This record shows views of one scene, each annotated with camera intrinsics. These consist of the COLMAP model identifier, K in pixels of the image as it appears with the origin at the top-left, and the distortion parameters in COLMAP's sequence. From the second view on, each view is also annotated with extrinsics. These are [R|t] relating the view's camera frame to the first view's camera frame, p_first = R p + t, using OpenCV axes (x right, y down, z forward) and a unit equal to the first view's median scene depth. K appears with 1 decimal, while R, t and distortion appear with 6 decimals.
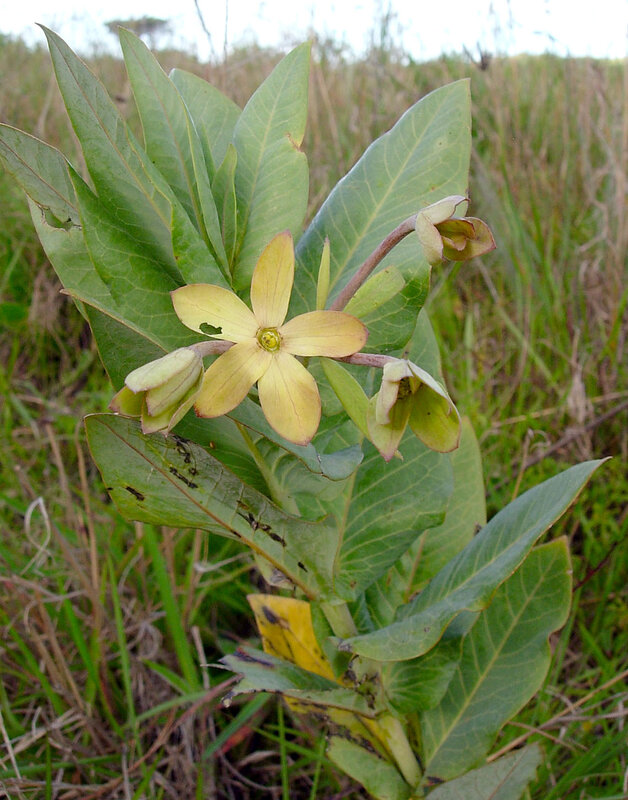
lens RADIAL K [[999.5, 0, 317.6], [0, 999.5, 398.3], [0, 0, 1]] dist [-0.146272, 0.000000]
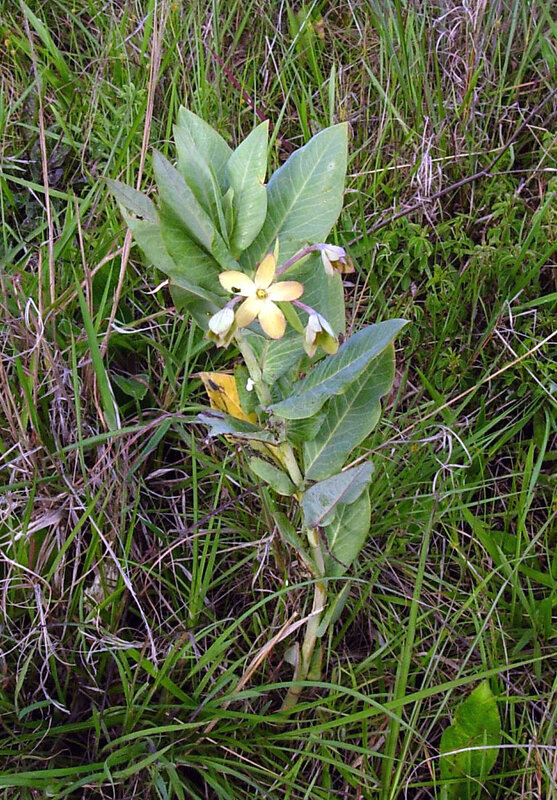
lens RADIAL K [[897.4, 0, 276.4], [0, 897.4, 400.0], [0, 0, 1]] dist [0.009053, 0.000000]
pose [[0.995656, -0.010478, 0.092517, -0.083303], [-0.014670, 0.963582, 0.267011, -0.159440], [-0.091945, -0.267208, 0.959242, -0.450136]]
